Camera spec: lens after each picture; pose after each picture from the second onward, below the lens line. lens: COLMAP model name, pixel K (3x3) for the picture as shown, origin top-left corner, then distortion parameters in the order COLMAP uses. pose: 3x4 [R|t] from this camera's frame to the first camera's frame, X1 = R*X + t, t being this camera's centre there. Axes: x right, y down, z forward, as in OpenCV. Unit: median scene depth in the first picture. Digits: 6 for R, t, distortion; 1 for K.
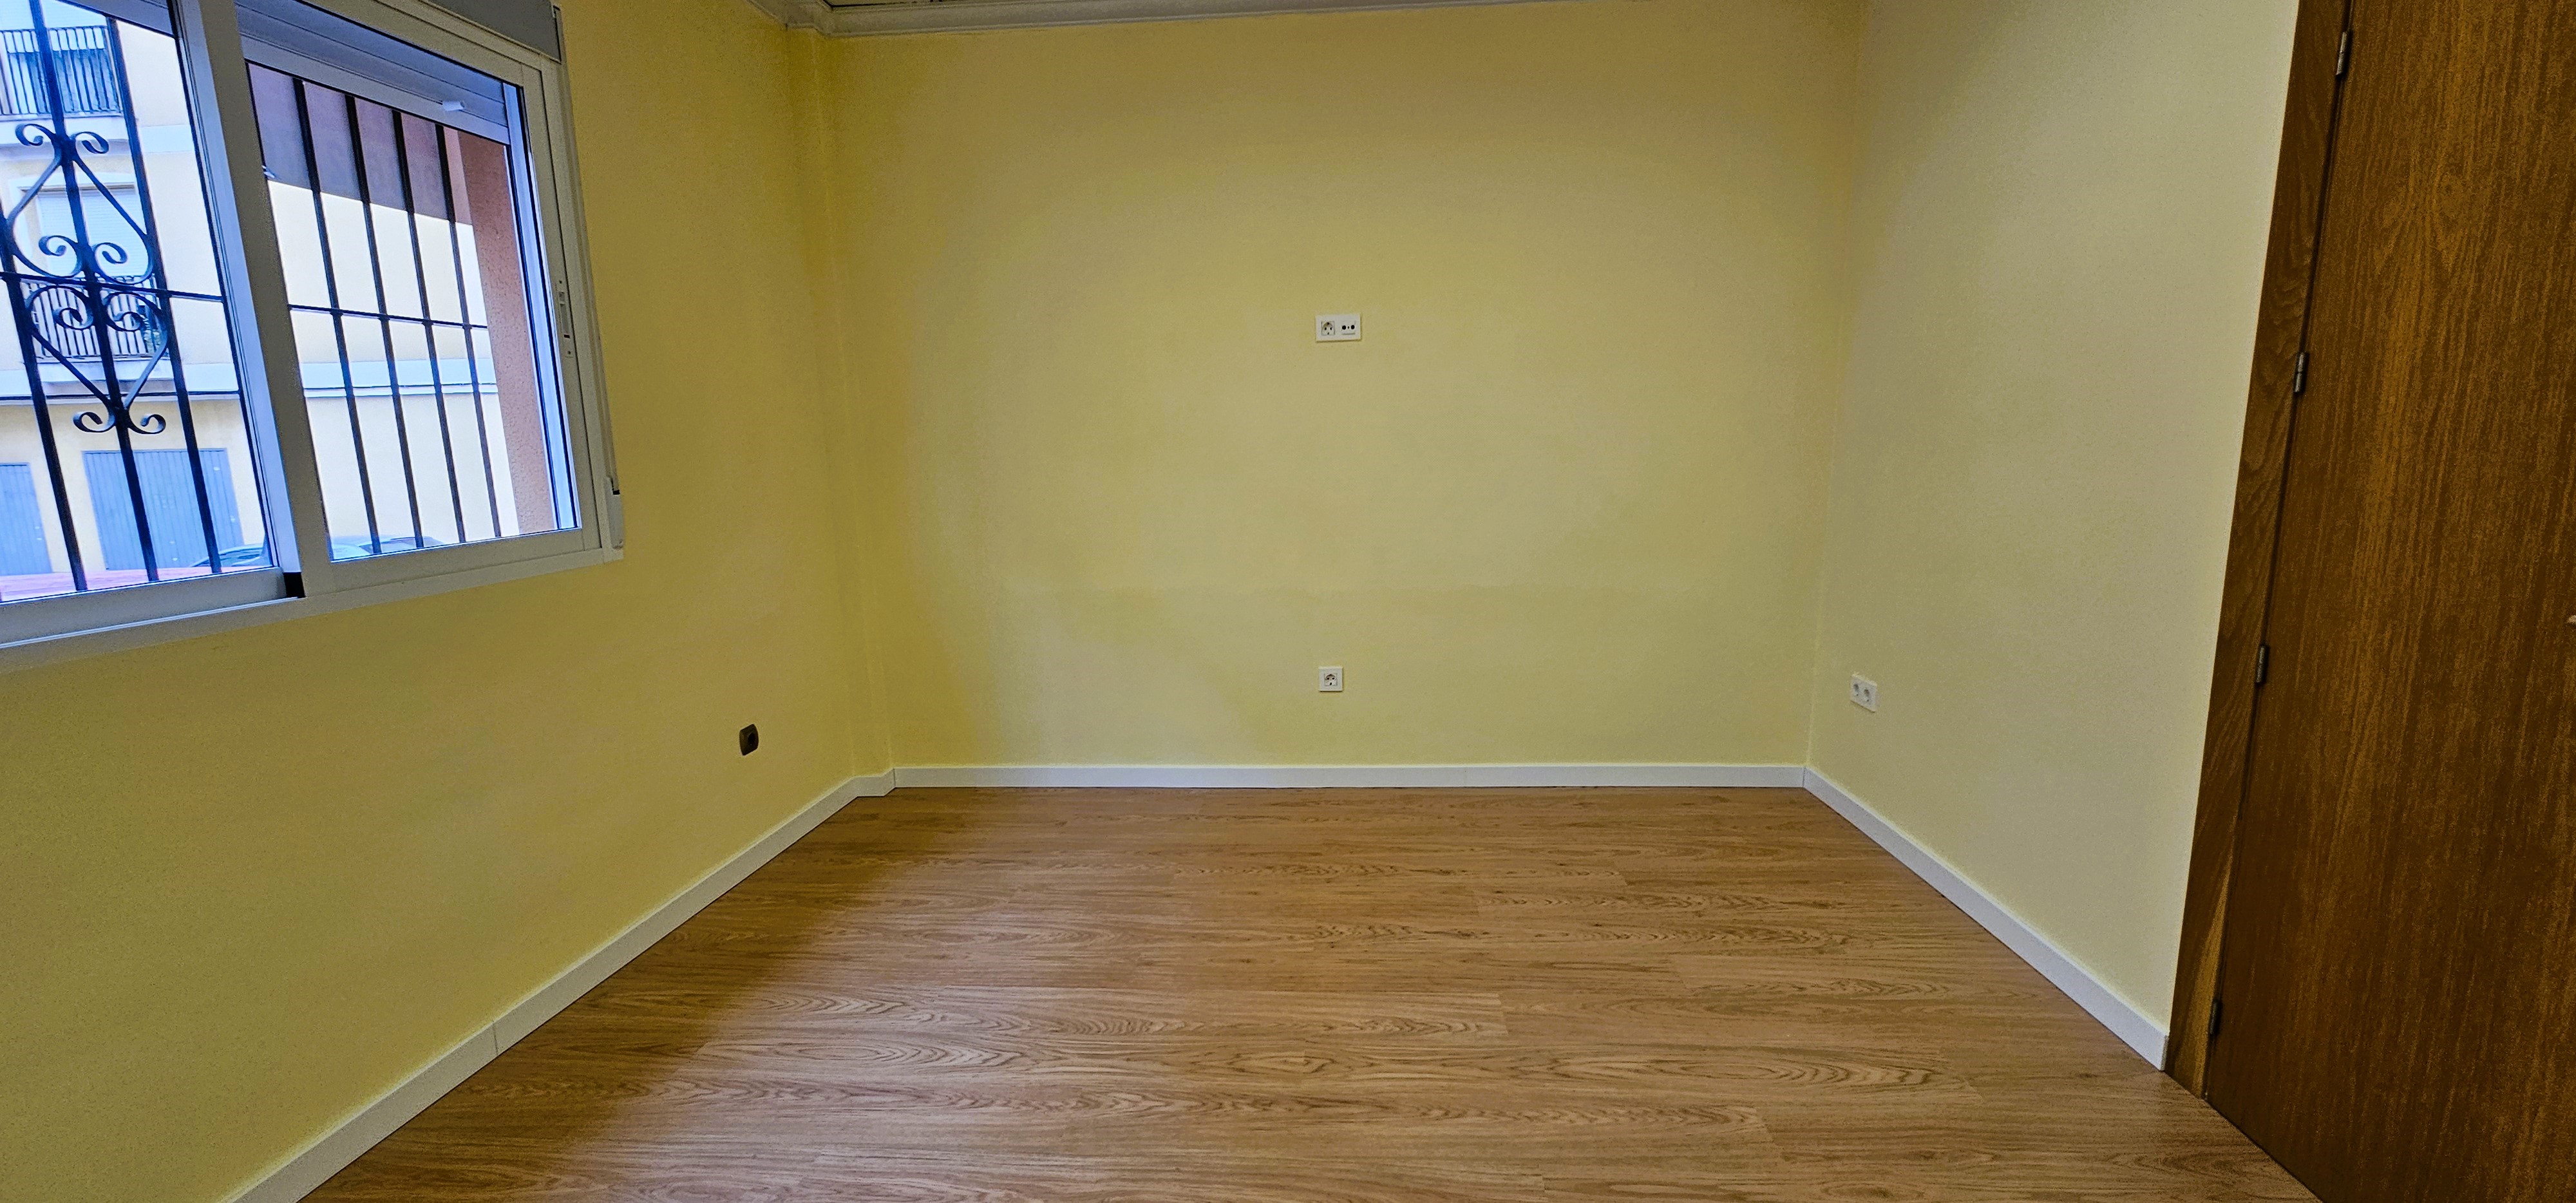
lens RADIAL K [[1051.1, 0, 1288.0], [0, 1051.1, 601.5], [0, 0, 1]] dist [-0.002911, -0.000293]
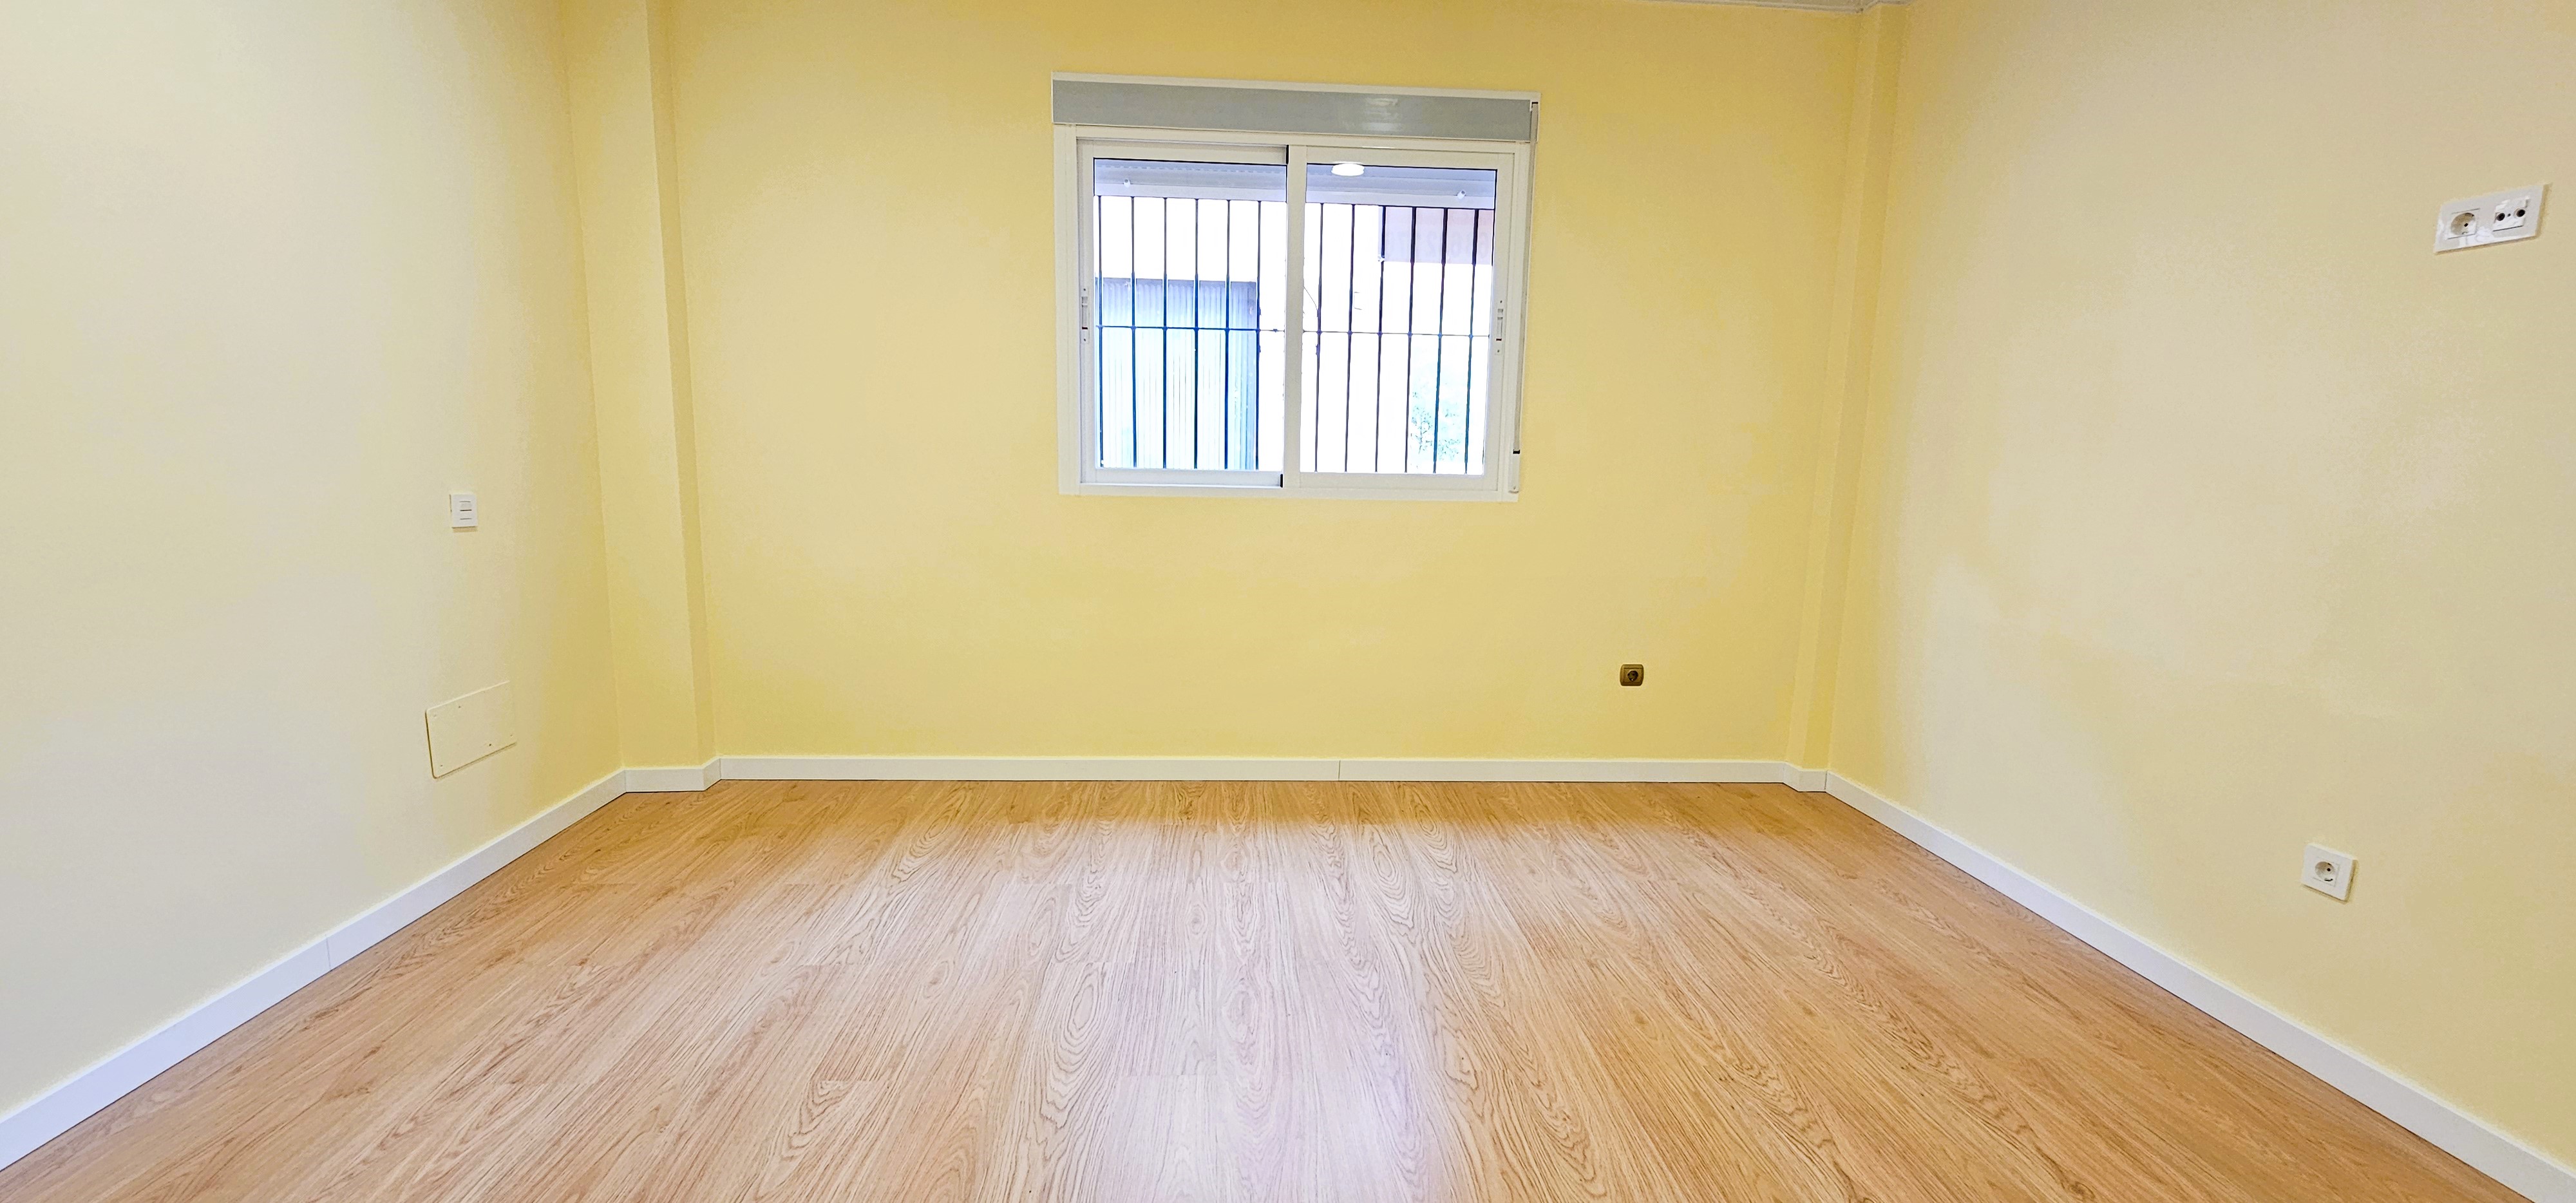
lens RADIAL K [[1051.1, 0, 1288.0], [0, 1051.1, 601.5], [0, 0, 1]] dist [-0.002911, -0.000293]
pose [[0.132911, 0.177316, -0.975138, 0.610489], [-0.183681, 0.971230, 0.151570, -0.059594], [0.973959, 0.158969, 0.161657, 0.459002]]
